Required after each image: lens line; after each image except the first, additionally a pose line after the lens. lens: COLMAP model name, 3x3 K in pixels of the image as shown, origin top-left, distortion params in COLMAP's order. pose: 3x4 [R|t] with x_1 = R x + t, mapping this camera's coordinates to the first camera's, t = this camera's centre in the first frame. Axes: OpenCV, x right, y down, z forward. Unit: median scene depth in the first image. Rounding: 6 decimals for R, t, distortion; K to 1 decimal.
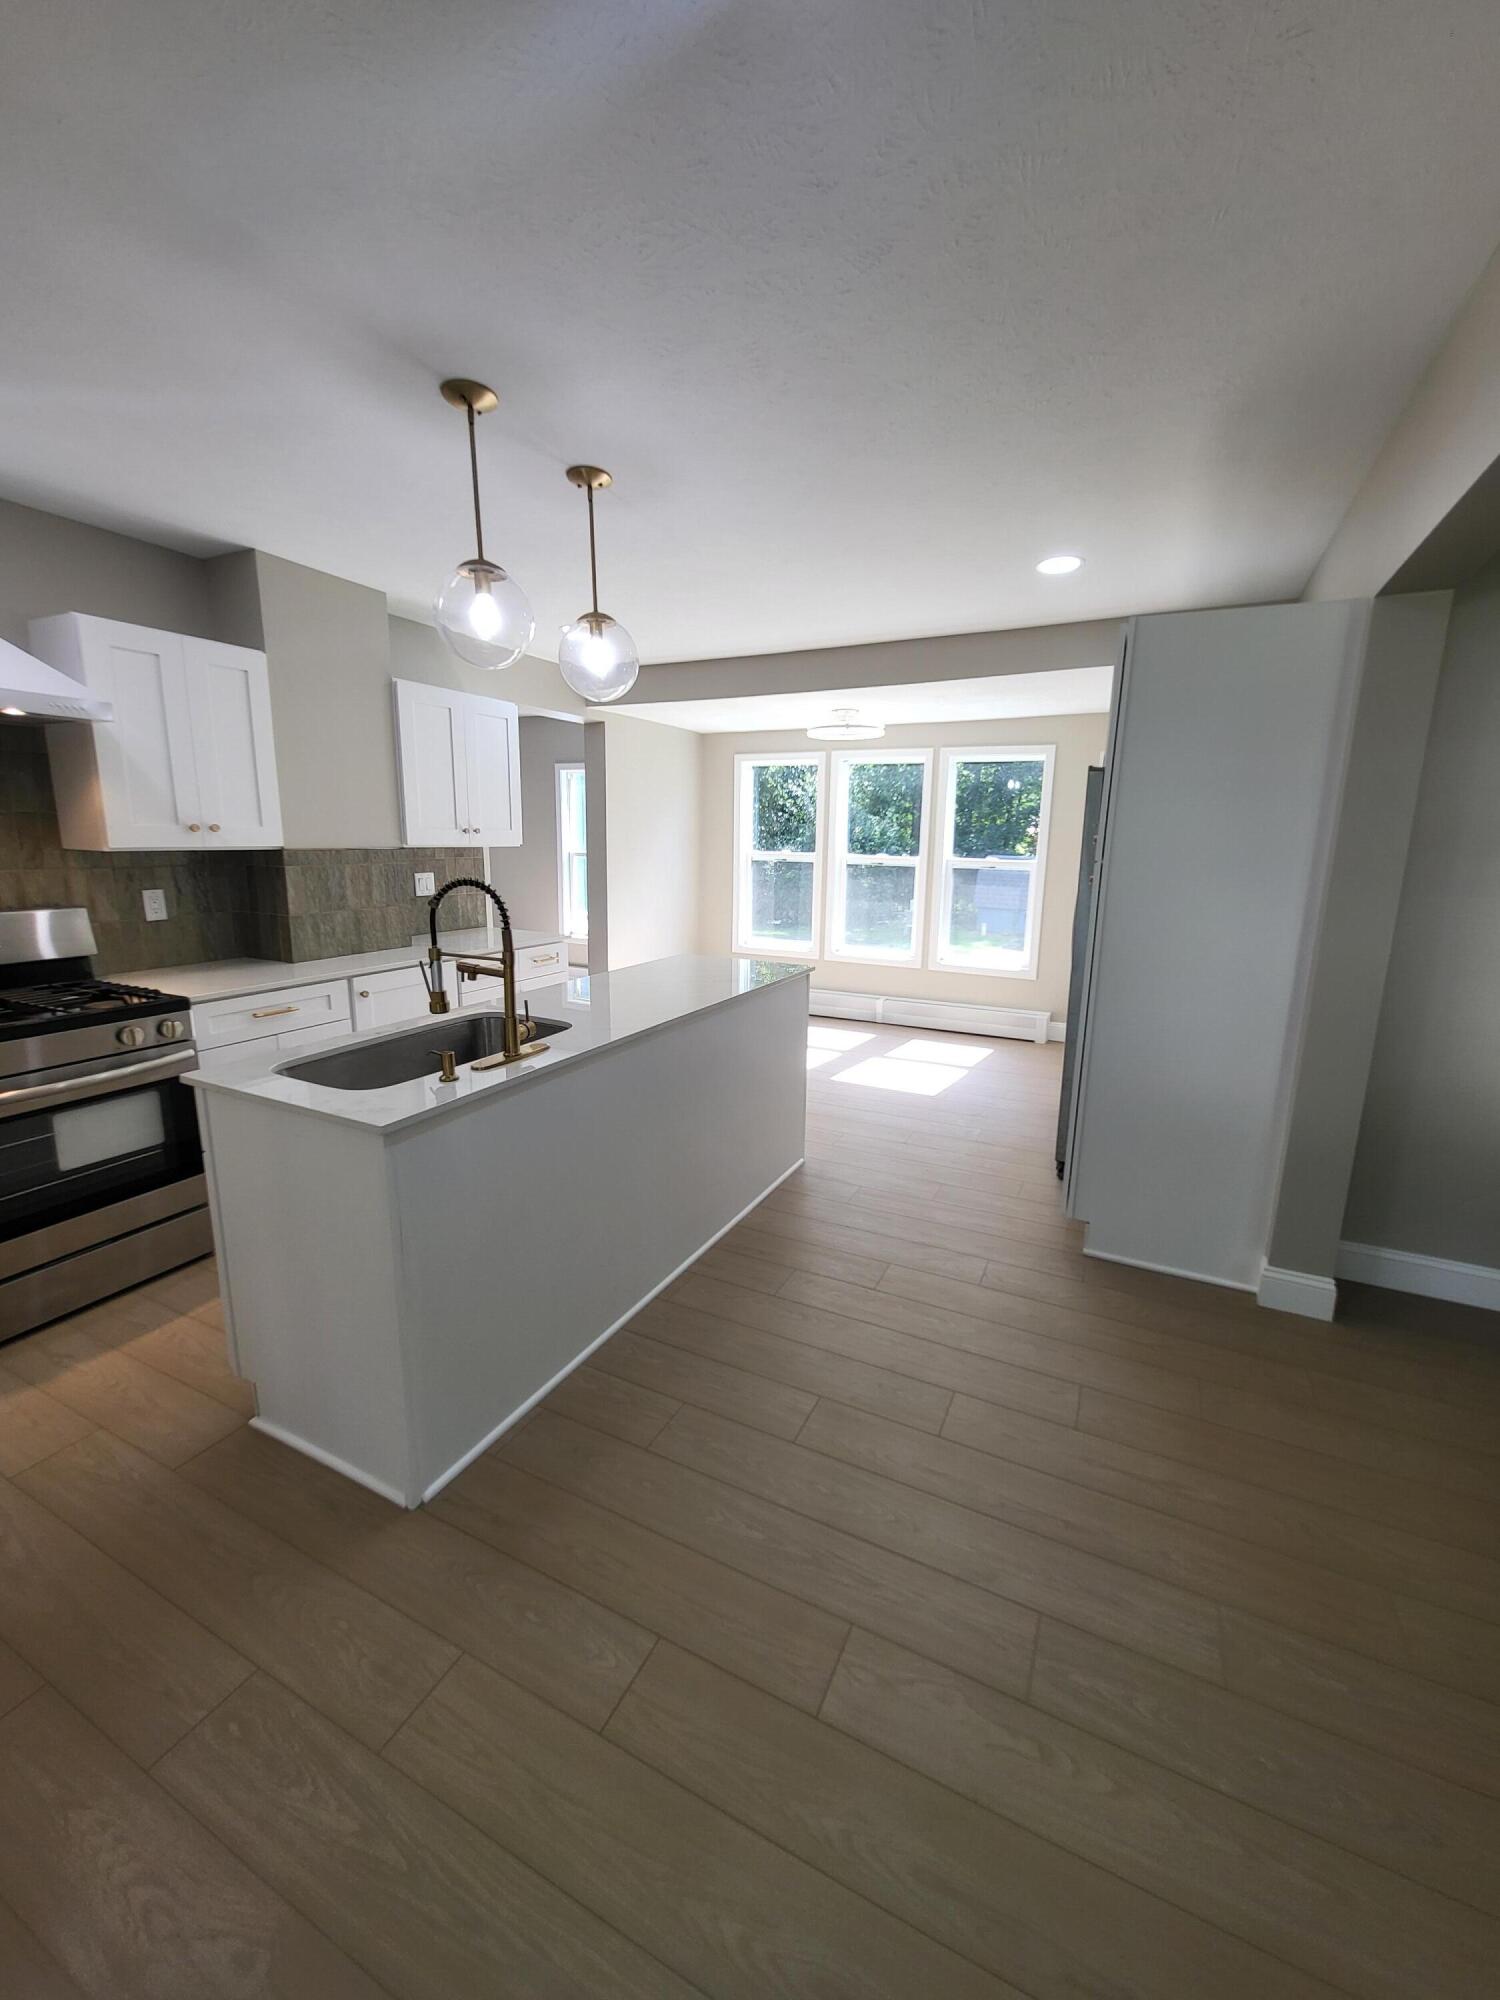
lens RADIAL K [[779.1, 0, 752.6], [0, 779.1, 996.1], [0, 0, 1]] dist [0.003284, -0.002964]
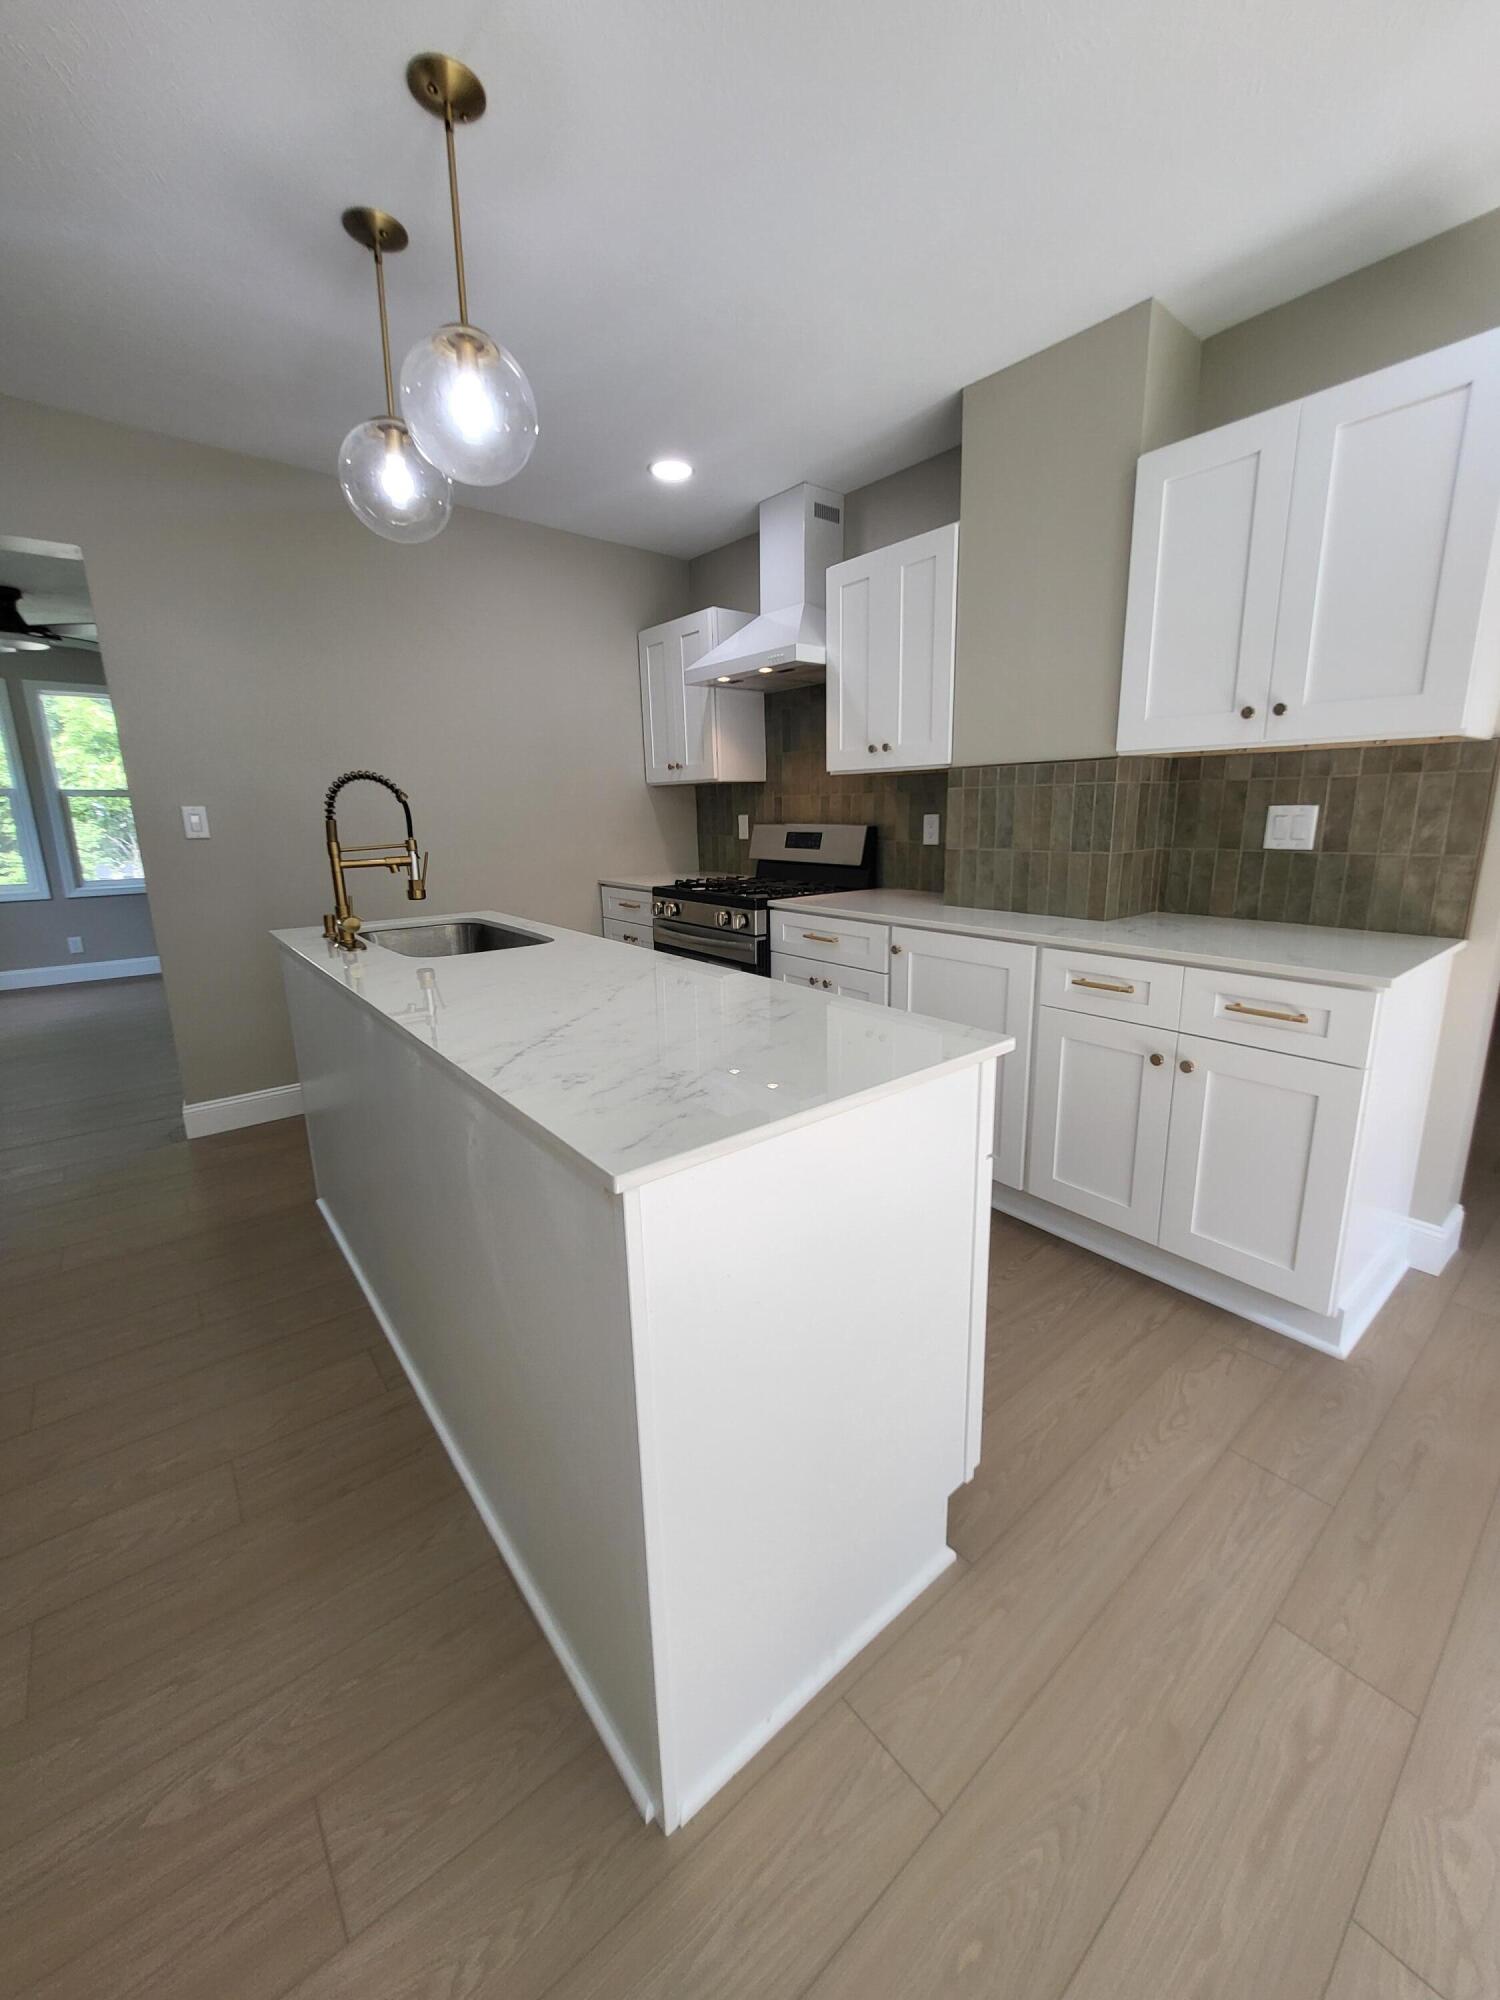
lens RADIAL K [[779.1, 0, 755.7], [0, 779.1, 982.0], [0, 0, 1]] dist [0.003284, -0.002964]
pose [[-0.401339, 0.185319, -0.896986, 0.261046], [-0.181949, 0.943670, 0.276373, -0.157946], [0.897676, 0.274125, -0.345013, 1.122110]]
